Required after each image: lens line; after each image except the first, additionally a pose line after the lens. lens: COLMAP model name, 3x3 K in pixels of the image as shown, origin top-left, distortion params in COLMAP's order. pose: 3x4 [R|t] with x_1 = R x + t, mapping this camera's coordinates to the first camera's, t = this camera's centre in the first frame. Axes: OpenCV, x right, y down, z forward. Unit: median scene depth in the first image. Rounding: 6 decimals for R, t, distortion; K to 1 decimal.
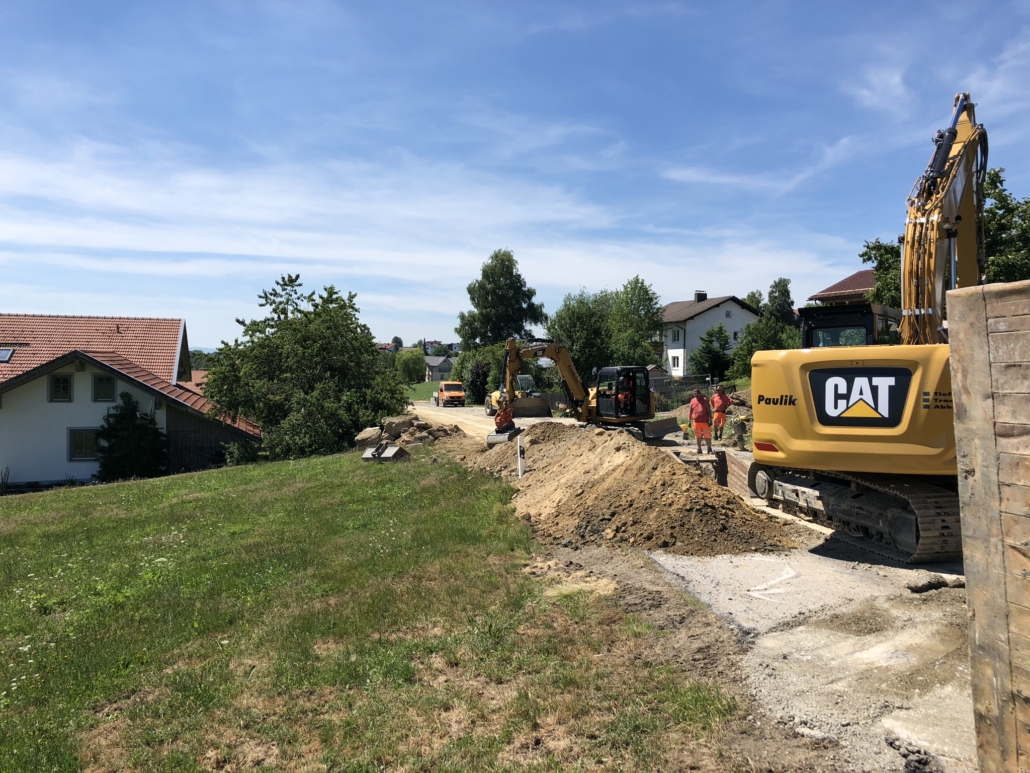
lens RADIAL K [[800.8, 0, 515.0], [0, 800.8, 386.5], [0, 0, 1]] dist [-0.015718, -0.002721]
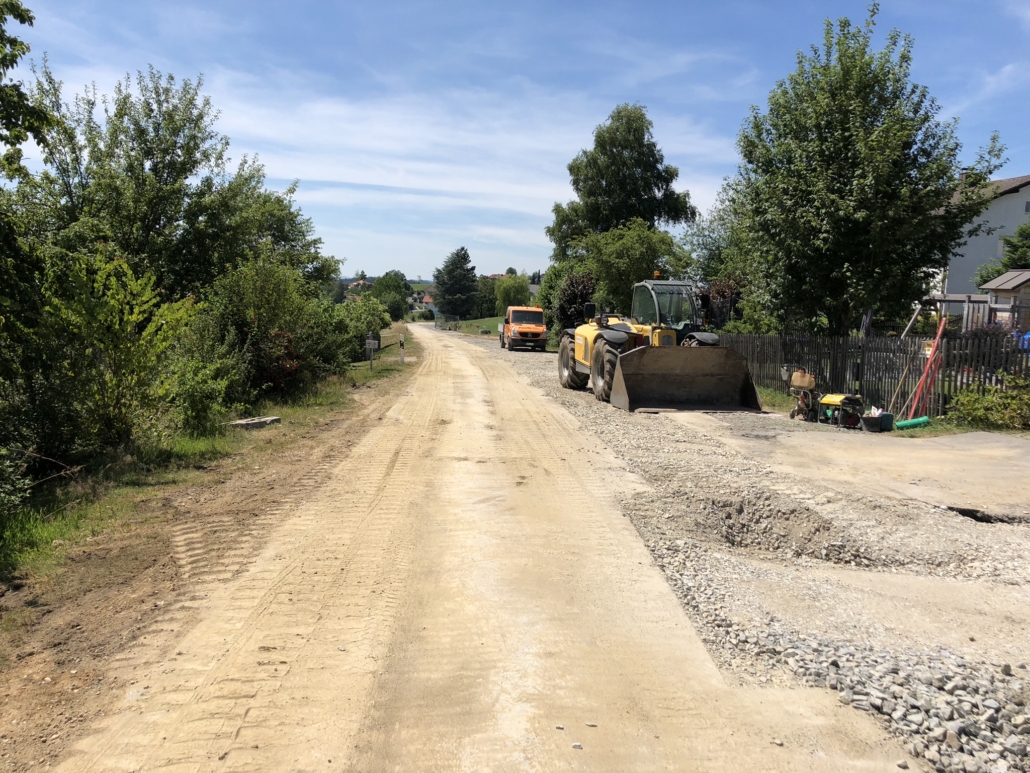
lens RADIAL K [[640.1, 0, 515.0], [0, 640.1, 386.5], [0, 0, 1]] dist [-0.121879, -0.000768]
pose [[0.984994, 0.074510, -0.155675, -0.023924], [-0.058831, 0.992939, 0.103011, 0.007870], [0.162251, -0.092306, 0.982423, 1.087836]]
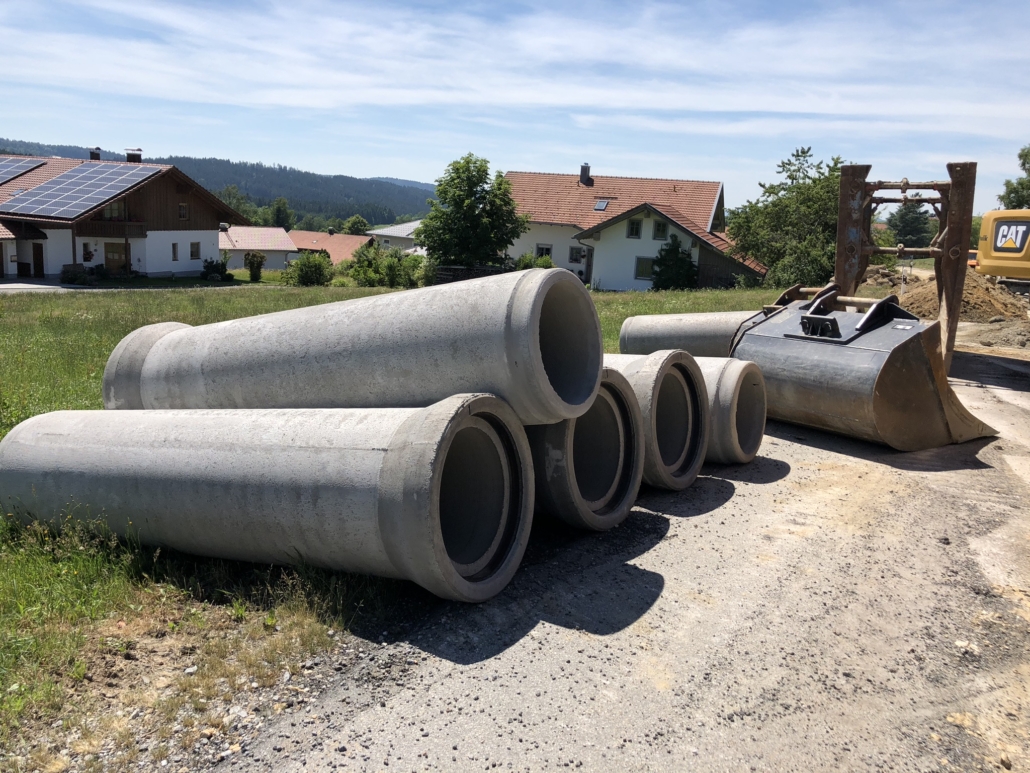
lens RADIAL K [[800.8, 0, 515.0], [0, 800.8, 386.5], [0, 0, 1]] dist [-0.015718, -0.002721]
pose [[0.788044, 0.166047, -0.592803, 0.162358], [-0.064162, 0.979847, 0.189166, 0.019120], [0.612266, -0.111036, 0.782816, -0.291640]]
